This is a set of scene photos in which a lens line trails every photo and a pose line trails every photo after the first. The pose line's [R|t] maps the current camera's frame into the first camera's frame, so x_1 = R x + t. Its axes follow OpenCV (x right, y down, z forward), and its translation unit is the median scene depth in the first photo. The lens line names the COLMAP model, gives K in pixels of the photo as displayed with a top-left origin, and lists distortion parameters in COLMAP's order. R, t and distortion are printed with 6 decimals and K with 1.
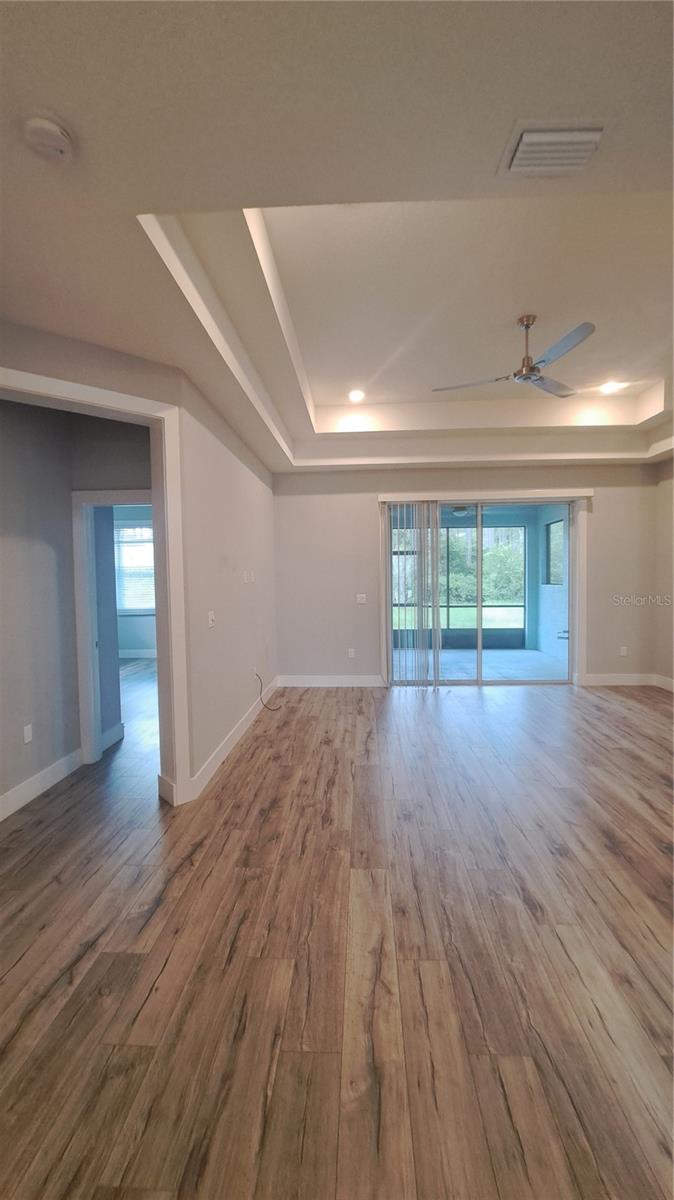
lens RADIAL K [[482.4, 0, 337.0], [0, 482.4, 600.0], [0, 0, 1]] dist [-0.015196, -0.000408]
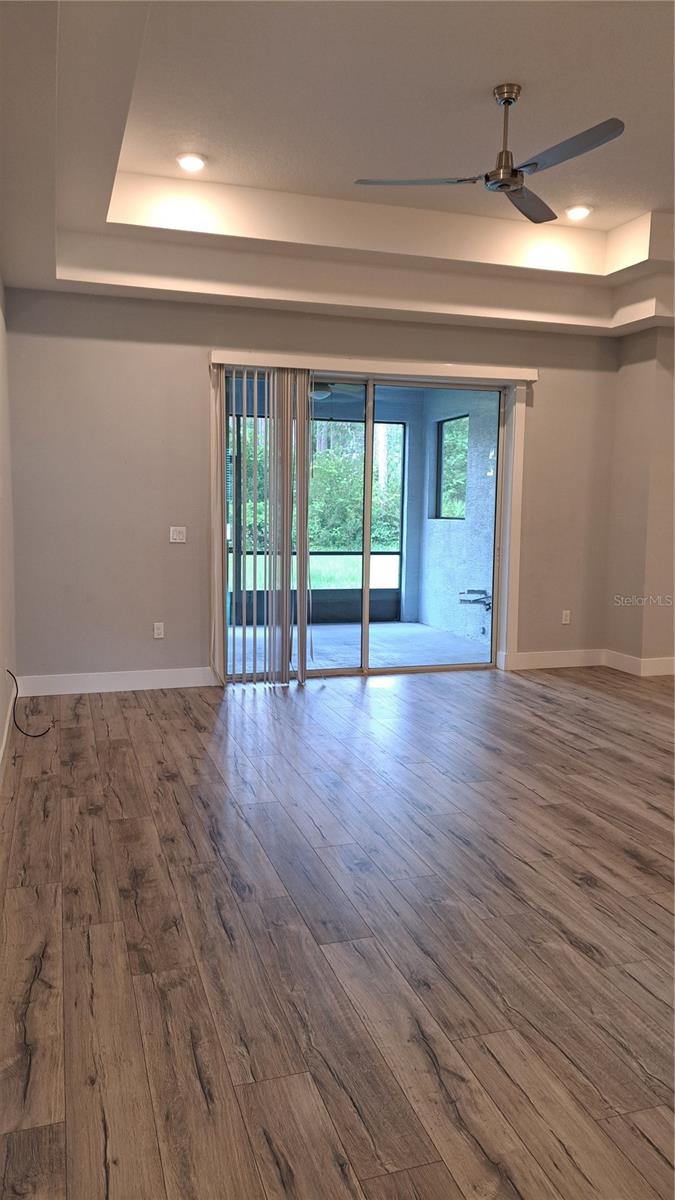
lens RADIAL K [[859.3, 0, 337.9], [0, 859.3, 602.3], [0, 0, 1]] dist [0.086505, -0.090597]
pose [[0.935456, -0.016018, 0.353081, -0.268763], [-0.006762, 0.997979, 0.063191, 0.021730], [-0.353379, -0.061501, 0.933456, -0.049527]]
